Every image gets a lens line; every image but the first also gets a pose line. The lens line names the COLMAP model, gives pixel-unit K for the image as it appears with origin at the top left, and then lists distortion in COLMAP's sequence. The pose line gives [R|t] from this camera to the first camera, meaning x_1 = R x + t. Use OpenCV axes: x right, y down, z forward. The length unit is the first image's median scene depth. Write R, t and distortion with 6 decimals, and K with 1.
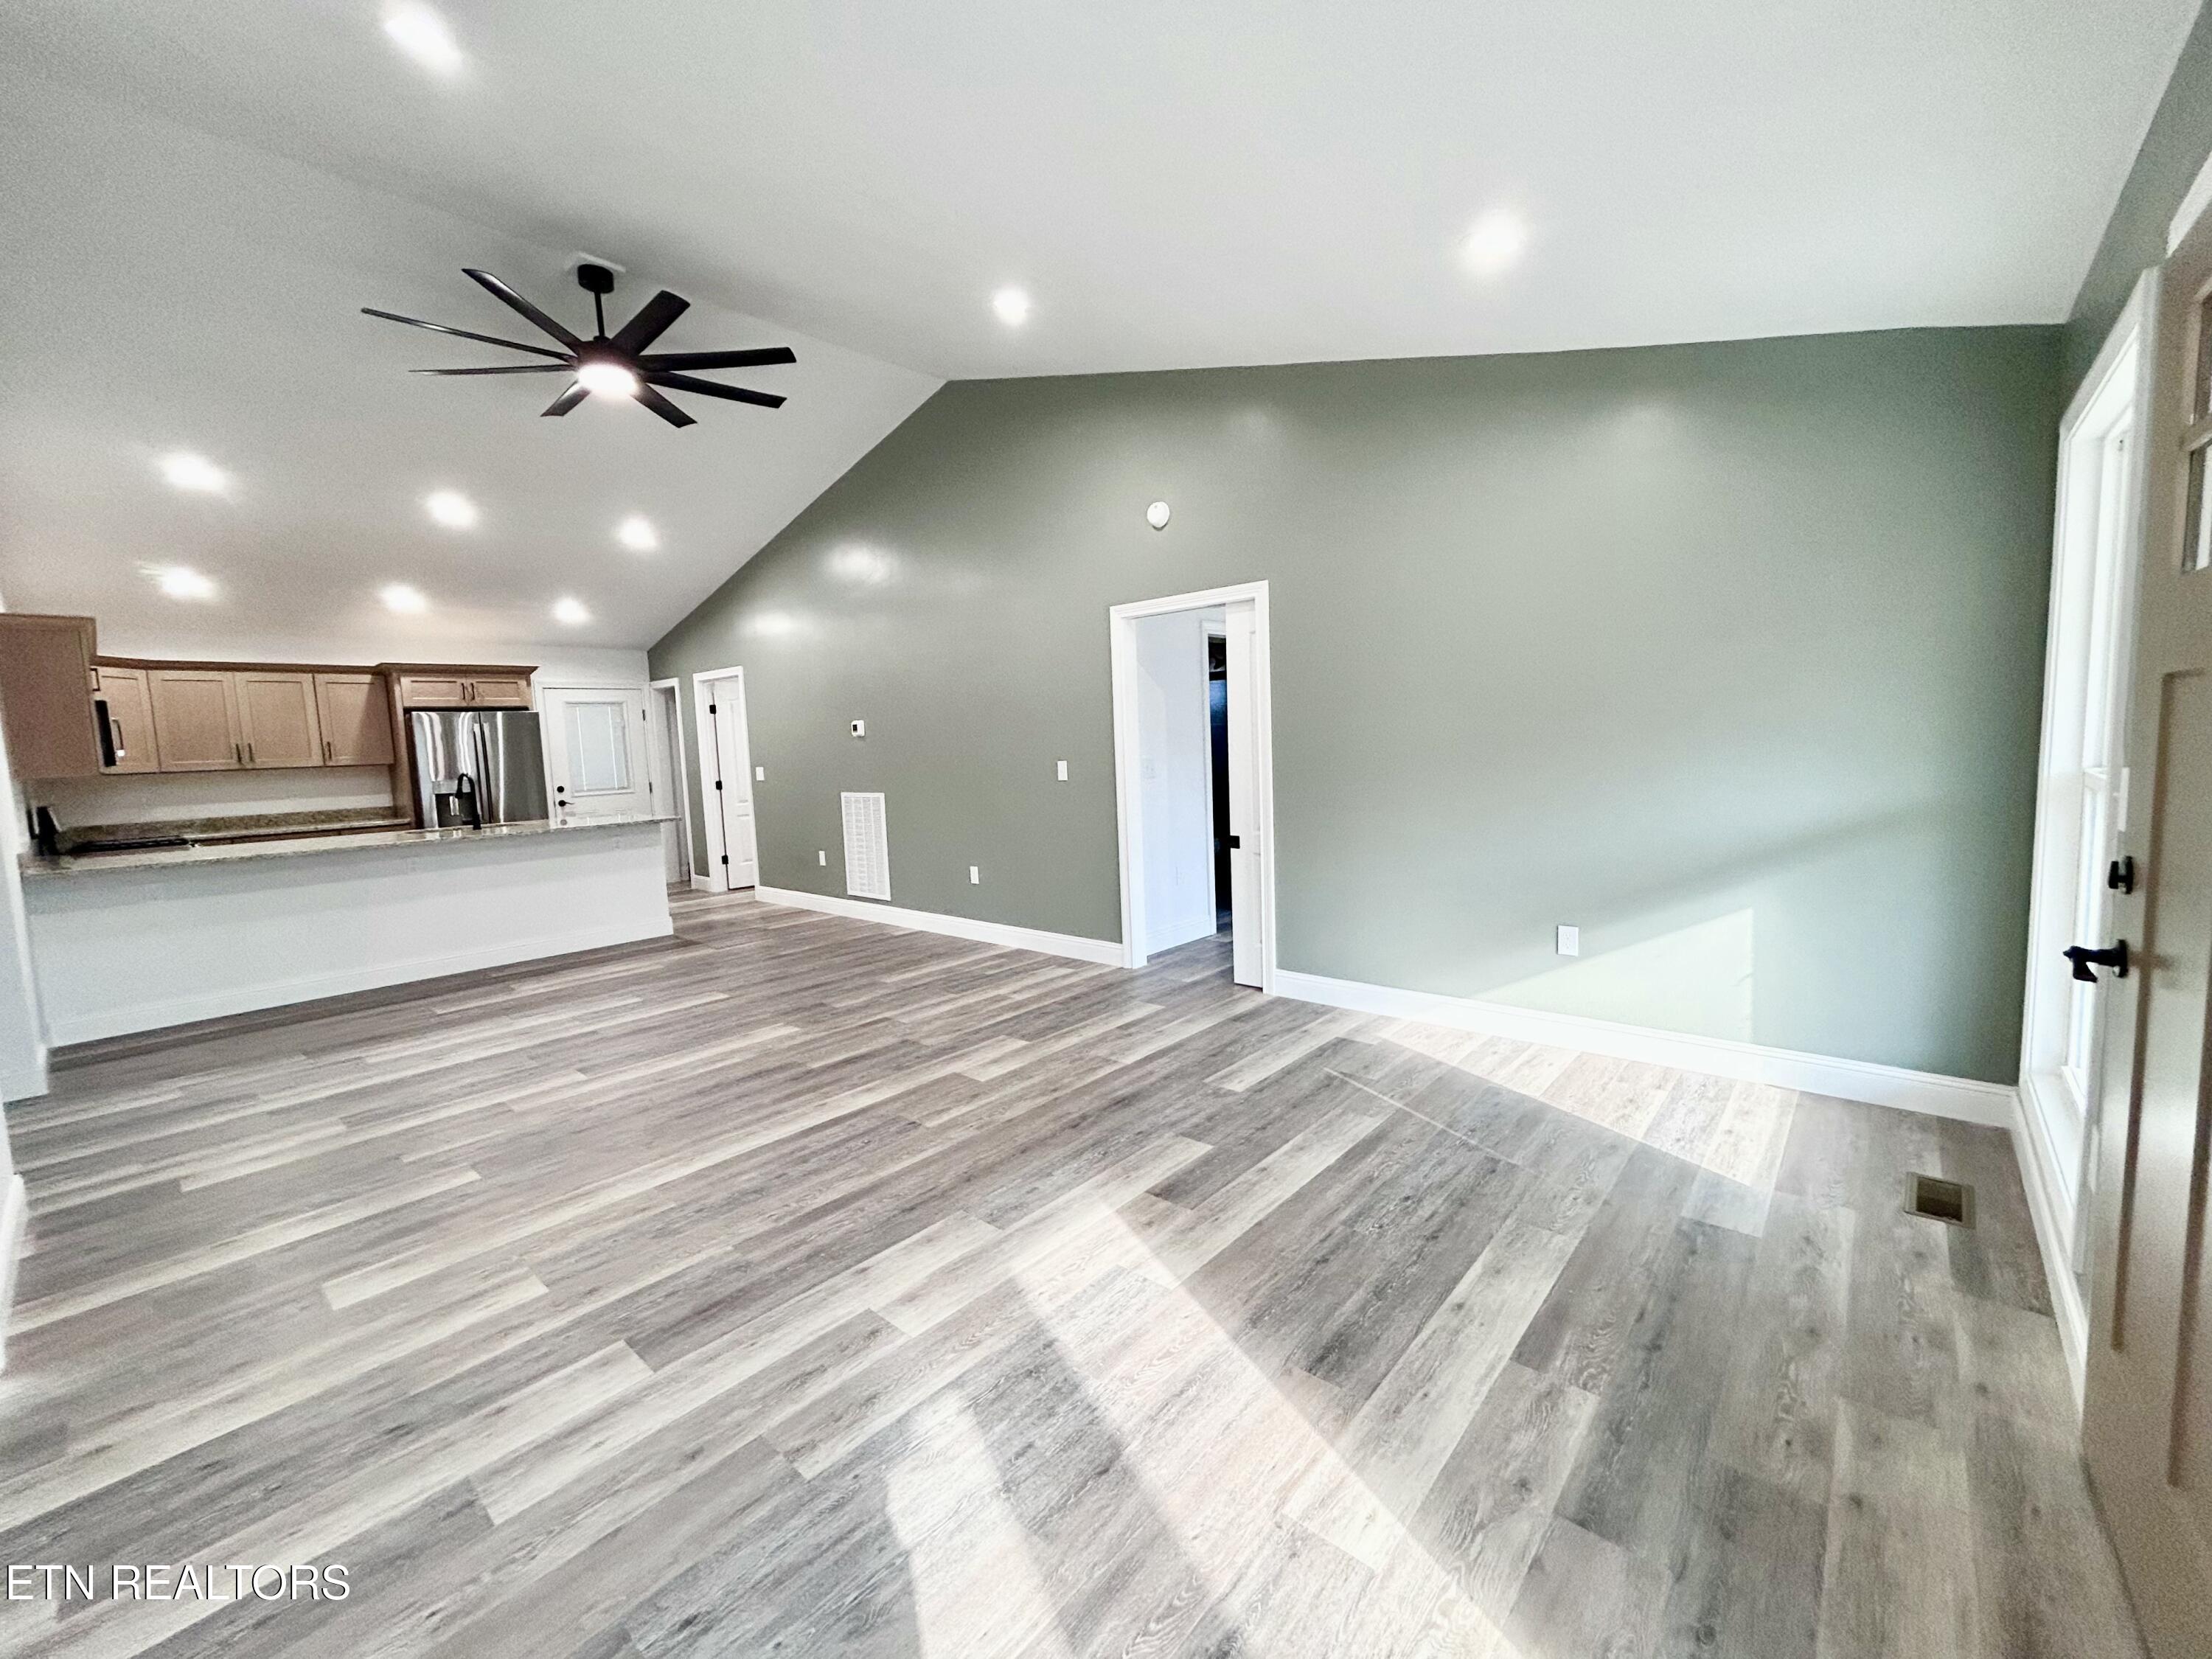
lens RADIAL K [[891.7, 0, 1097.0], [0, 891.7, 822.8], [0, 0, 1]] dist [-0.003970, 0.000401]
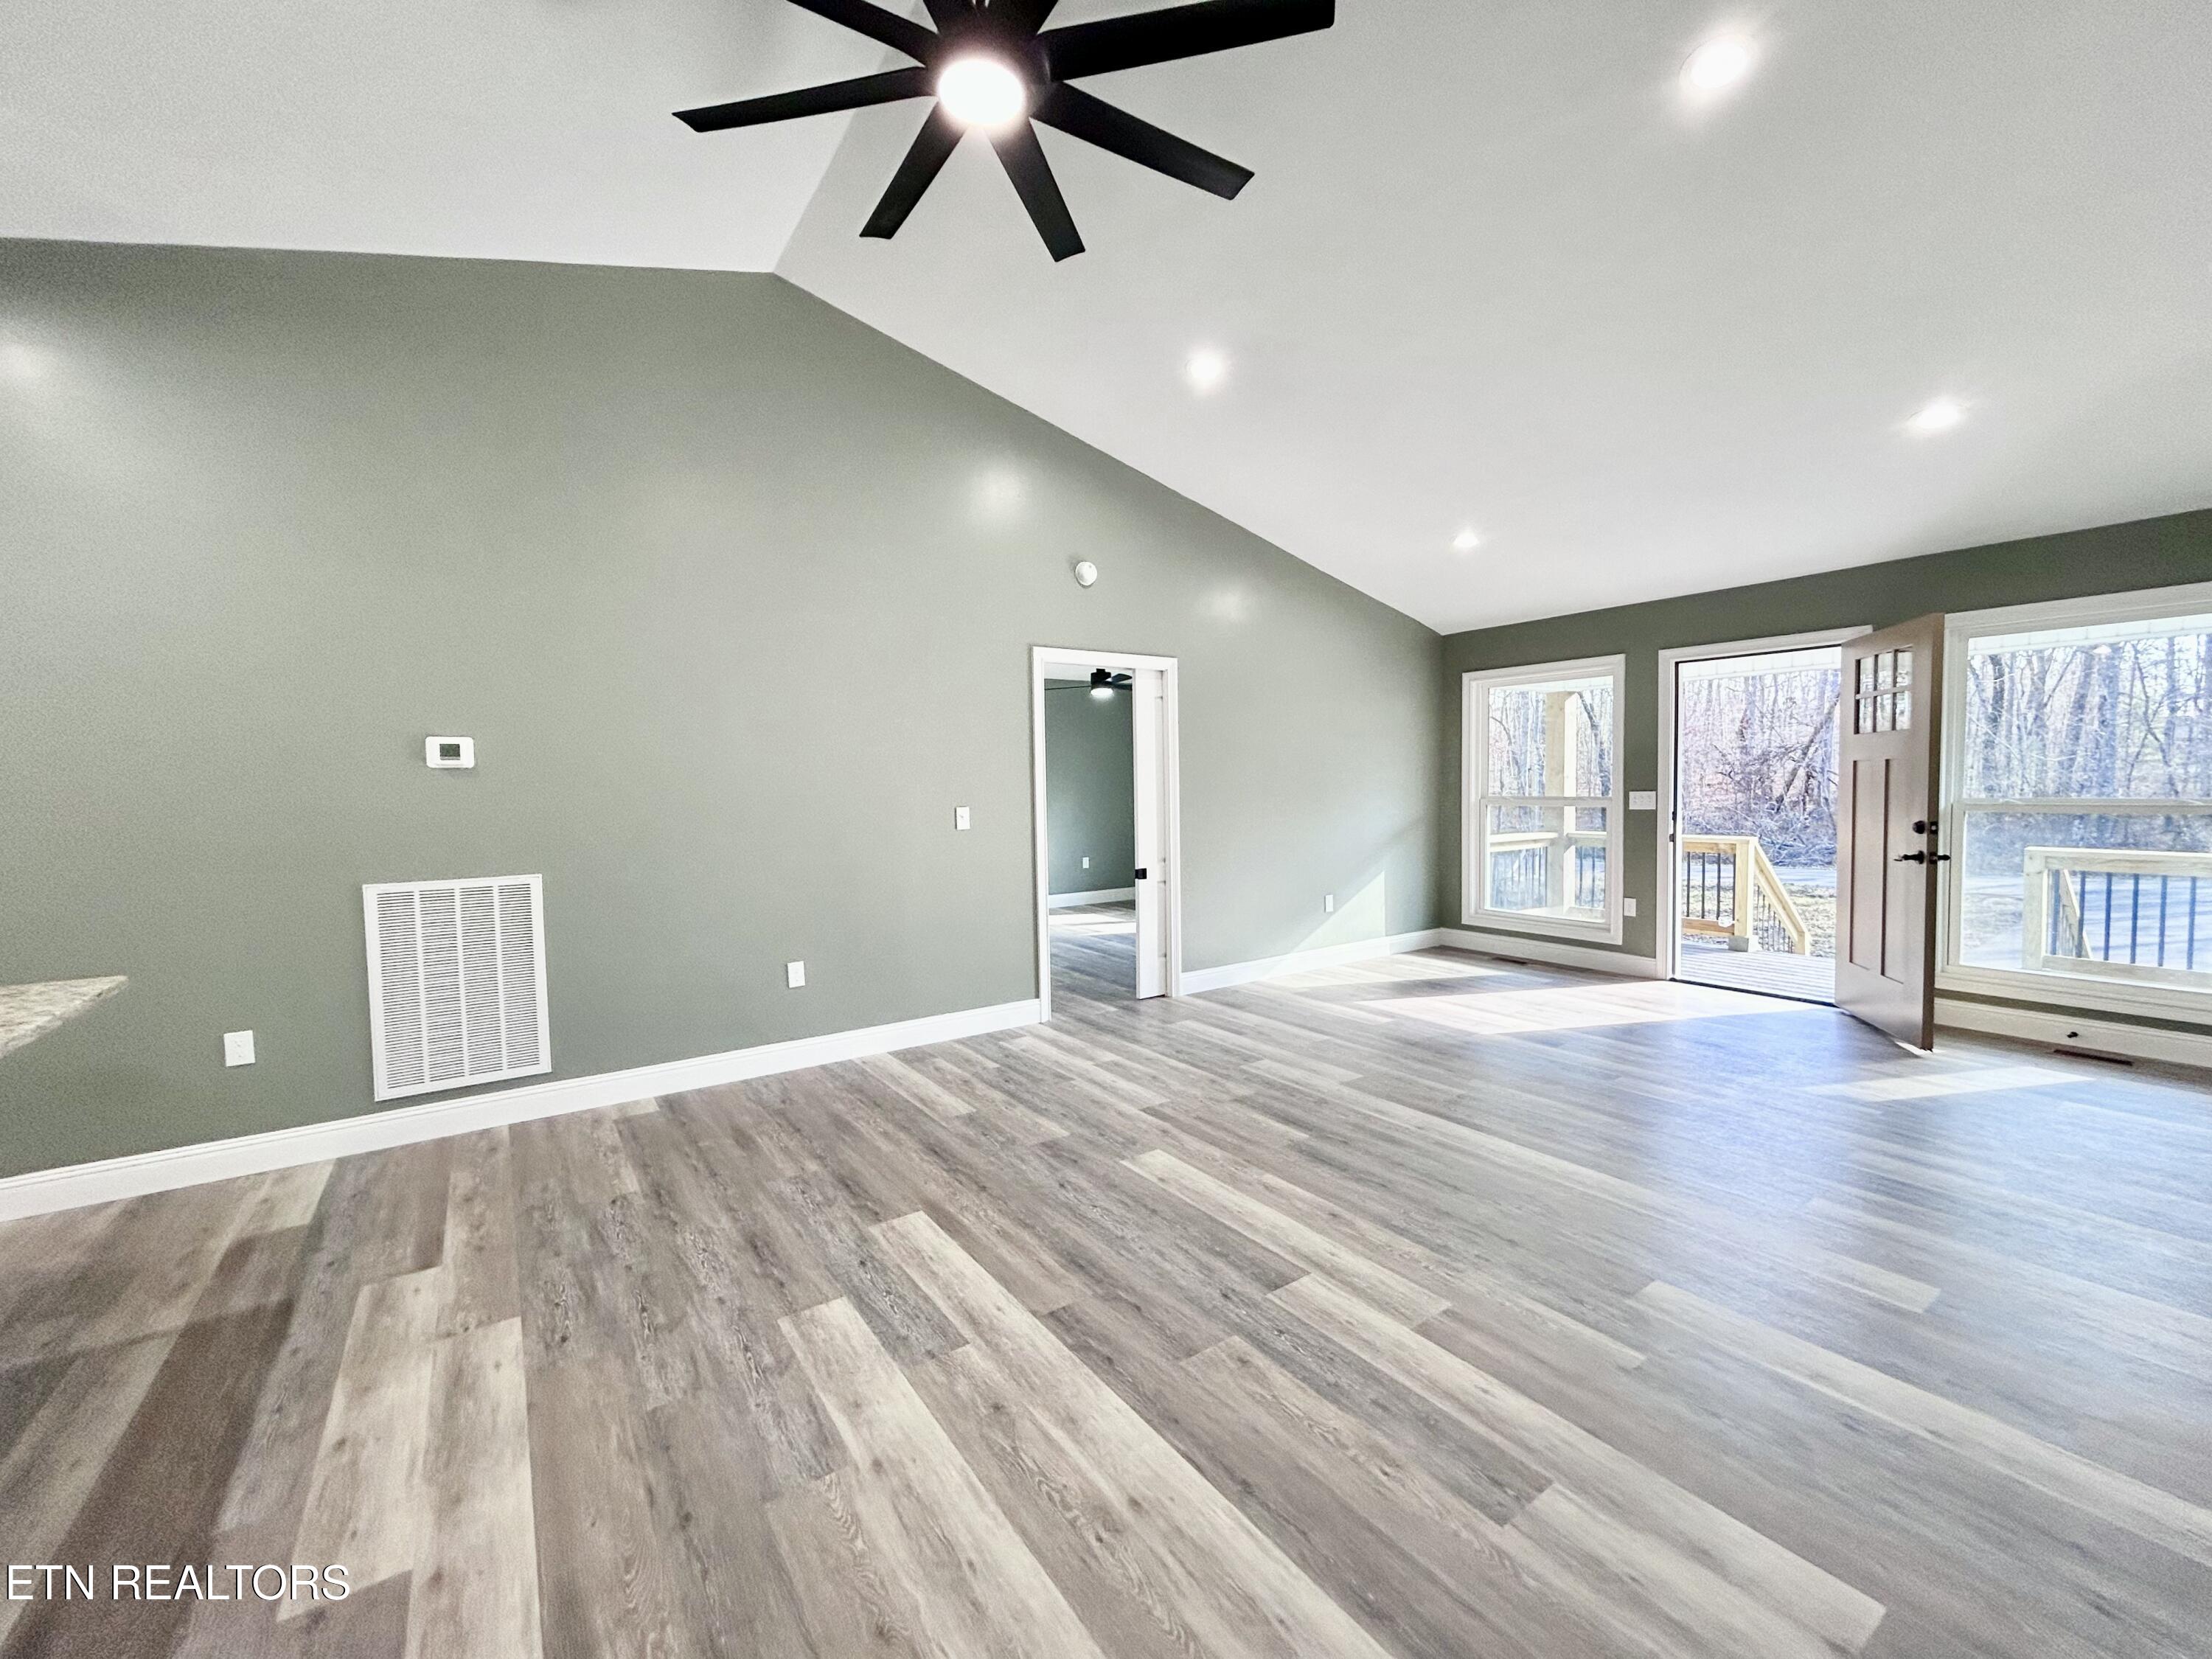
lens RADIAL K [[891.7, 0, 1101.4], [0, 891.7, 831.9], [0, 0, 1]] dist [-0.003970, 0.000401]
pose [[0.235604, -0.019841, 0.971646, -1.097878], [0.094834, 0.995490, -0.002667, -0.040522], [-0.967211, 0.092773, 0.236423, 0.861918]]
